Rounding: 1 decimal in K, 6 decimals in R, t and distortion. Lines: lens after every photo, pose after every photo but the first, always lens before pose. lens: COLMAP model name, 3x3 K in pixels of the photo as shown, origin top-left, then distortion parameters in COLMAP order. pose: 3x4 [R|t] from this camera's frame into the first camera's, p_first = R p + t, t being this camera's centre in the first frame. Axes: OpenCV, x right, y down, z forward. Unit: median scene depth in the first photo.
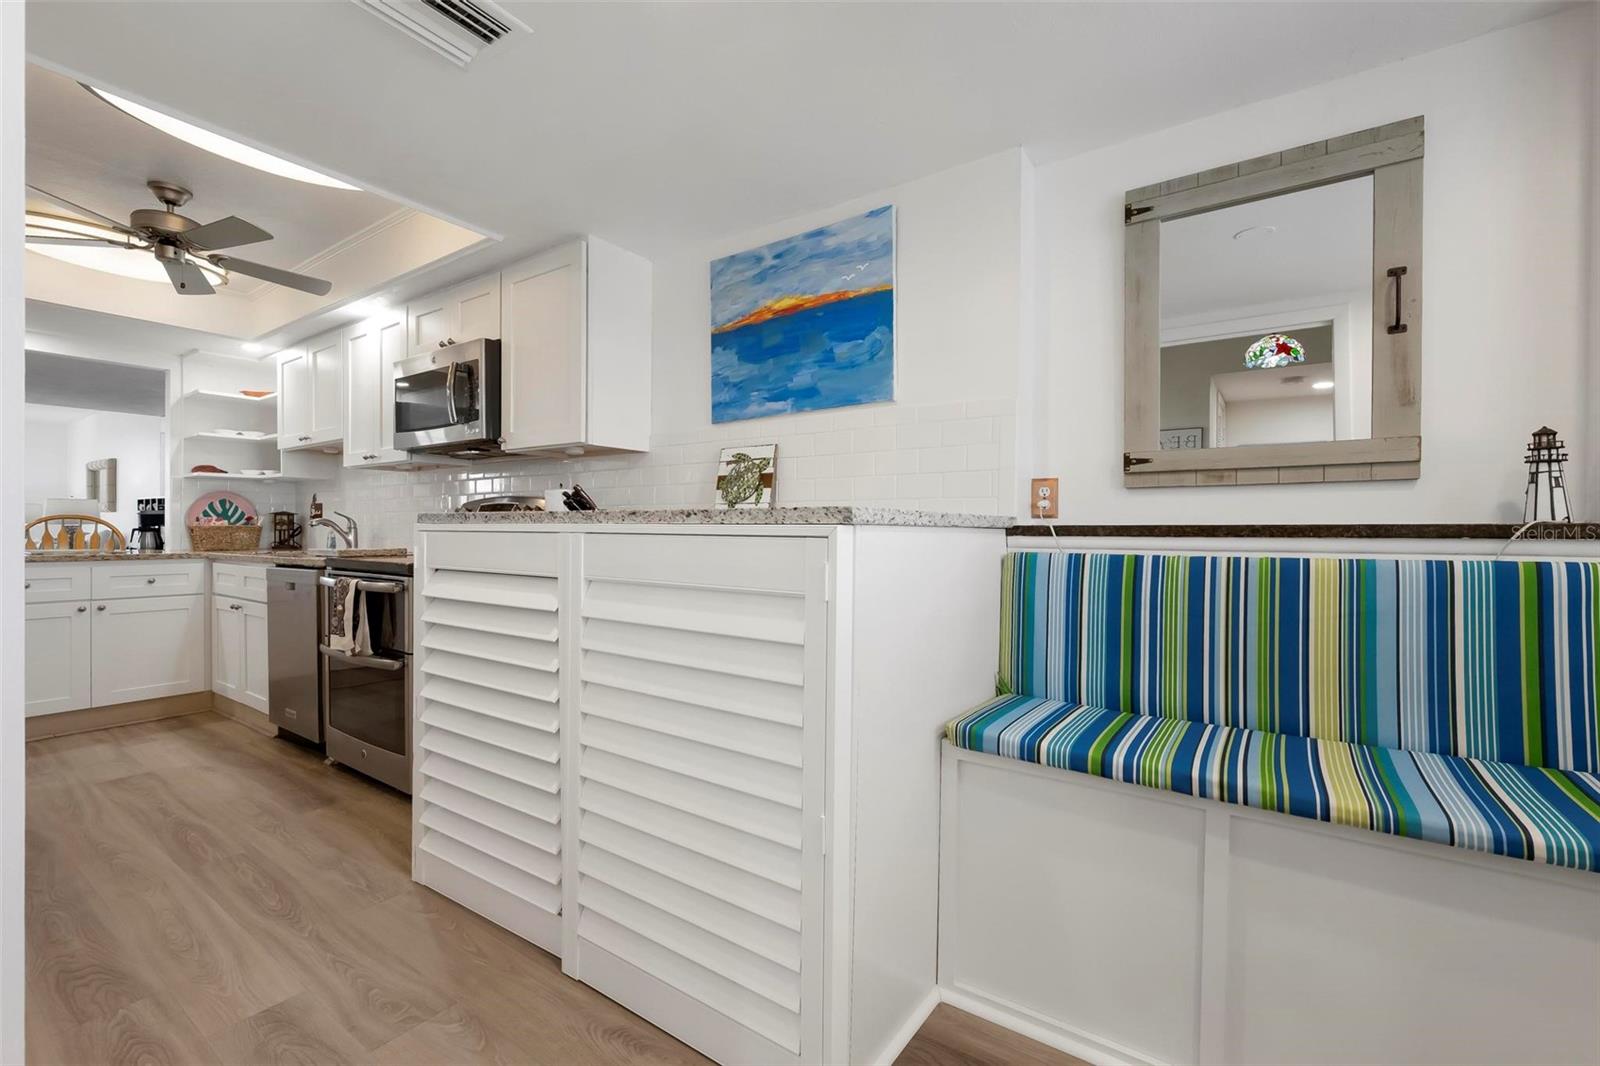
lens RADIAL K [[681.4, 0, 800.0], [0, 681.4, 533.0], [0, 0, 1]] dist [0.002388, 0.000087]
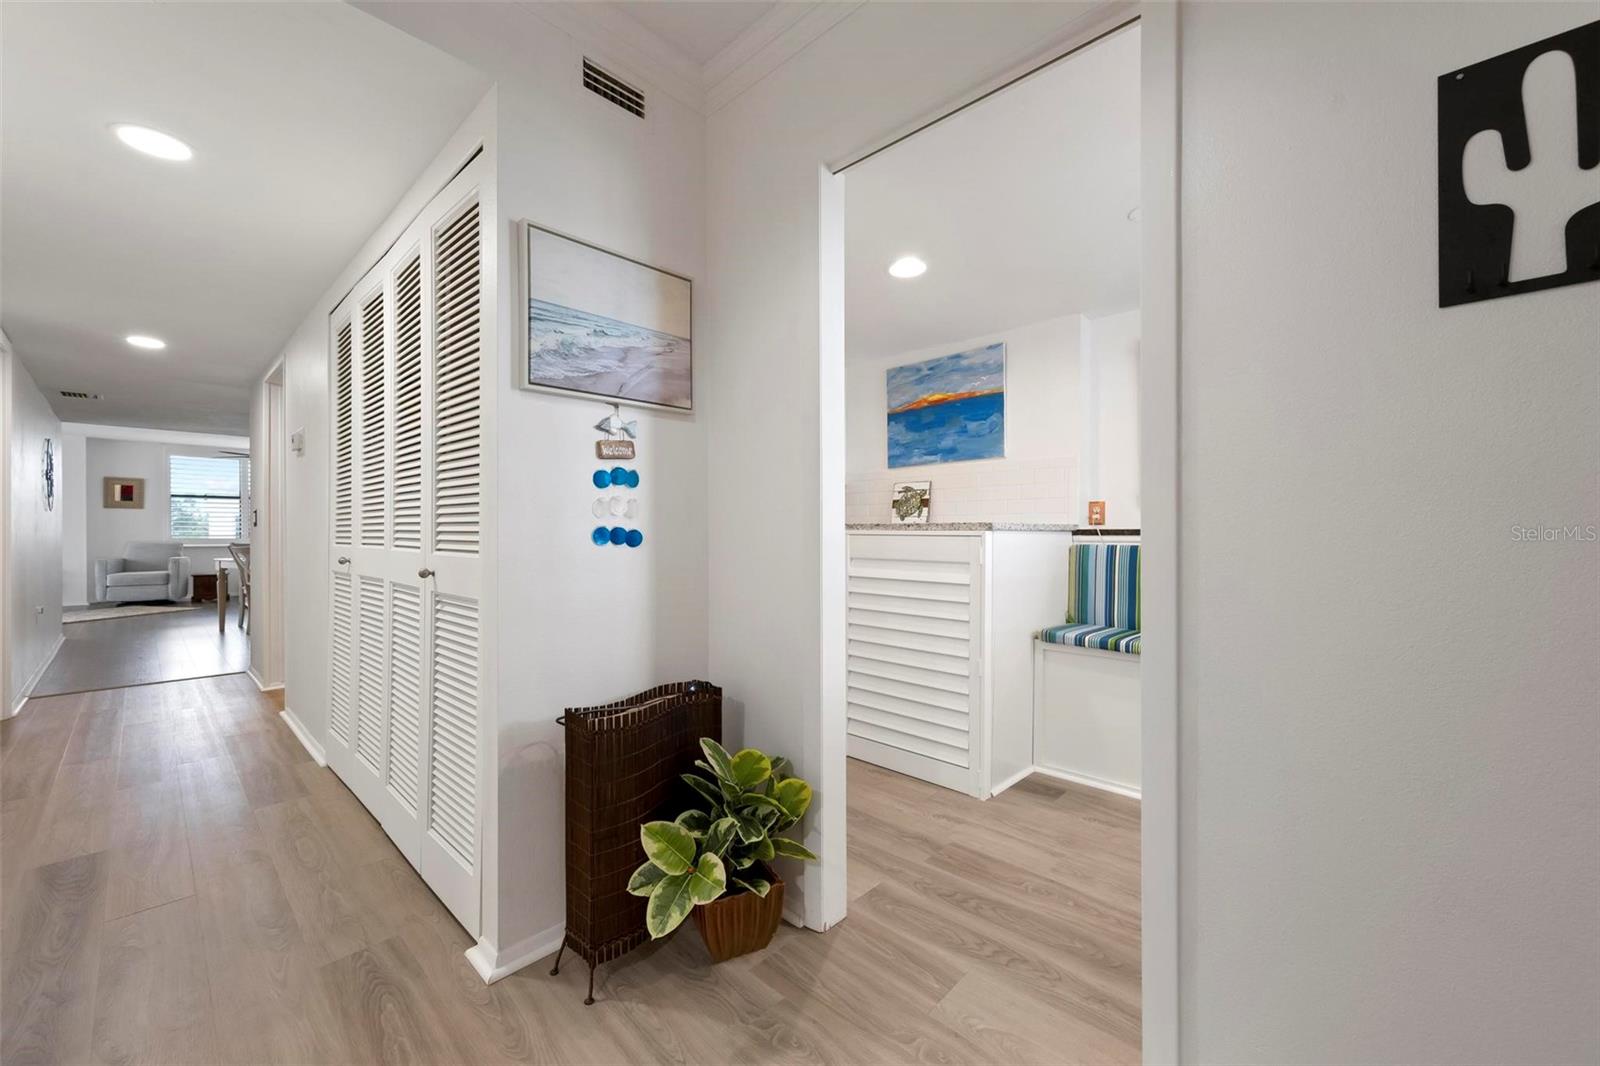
lens RADIAL K [[630.1, 0, 800.0], [0, 630.1, 533.0], [0, 0, 1]] dist [-0.002140, -0.000056]
pose [[0.988462, -0.004799, -0.151391, -0.123092], [0.004527, 0.999987, -0.002138, -0.001415], [0.151399, 0.001428, 0.988472, -0.600874]]
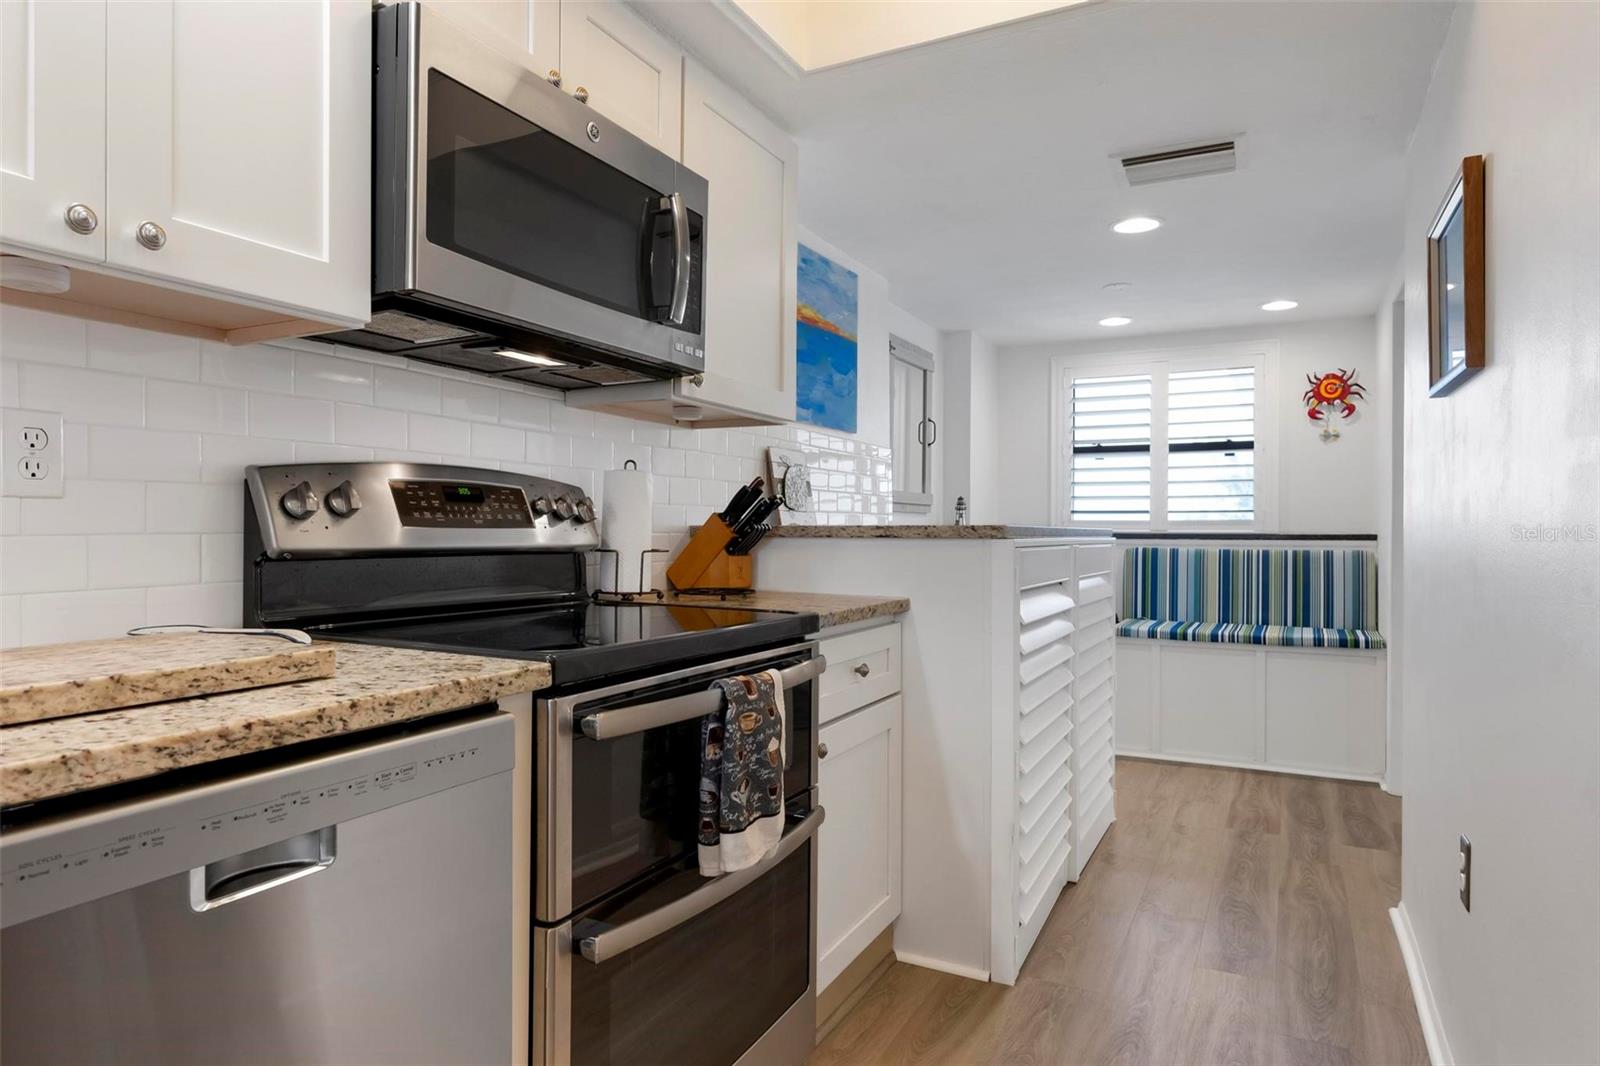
lens RADIAL K [[941.4, 0, 800.0], [0, 941.4, 533.0], [0, 0, 1]] dist [-0.004221, -0.000997]
pose [[-0.133594, -0.006962, 0.991012, -1.436797], [0.000501, 0.999975, 0.007092, -0.023485], [-0.991036, 0.001444, -0.133587, 1.236875]]
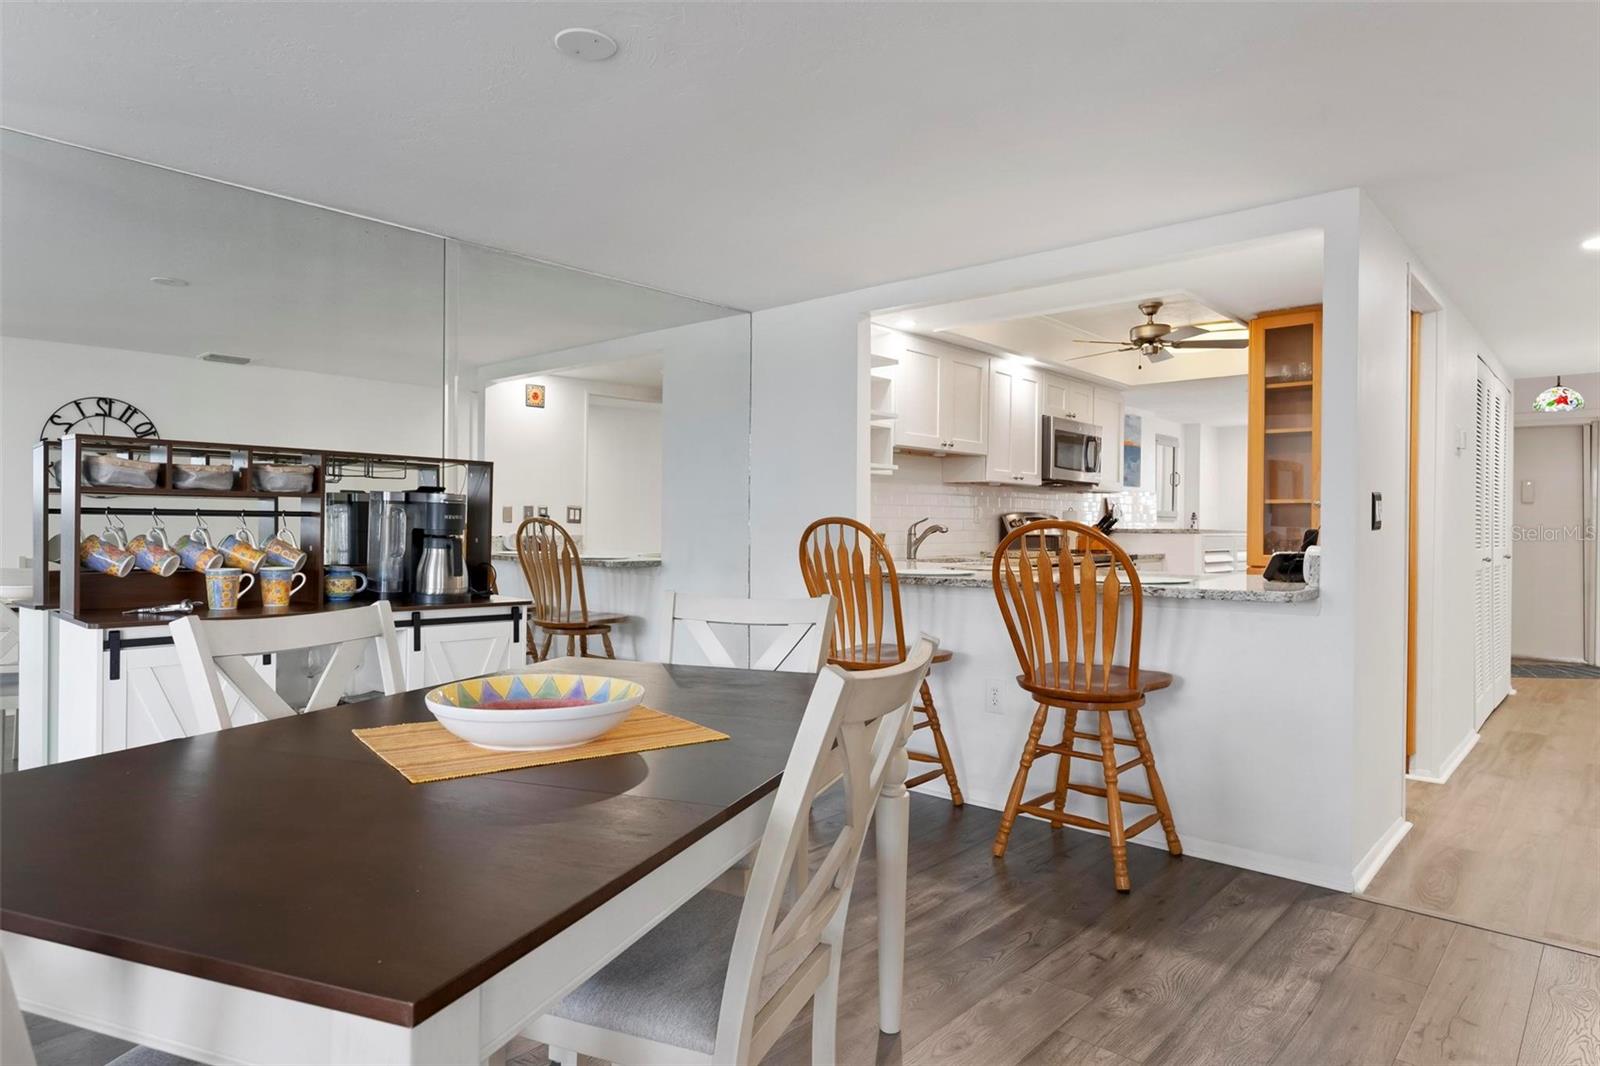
lens RADIAL K [[941.4, 0, 800.0], [0, 941.4, 533.0], [0, 0, 1]] dist [-0.004221, -0.000997]
pose [[0.118284, -0.007723, 0.992950, -3.546816], [-0.002339, 0.999965, 0.008056, -0.033279], [-0.992977, -0.003275, 0.118262, 1.782968]]
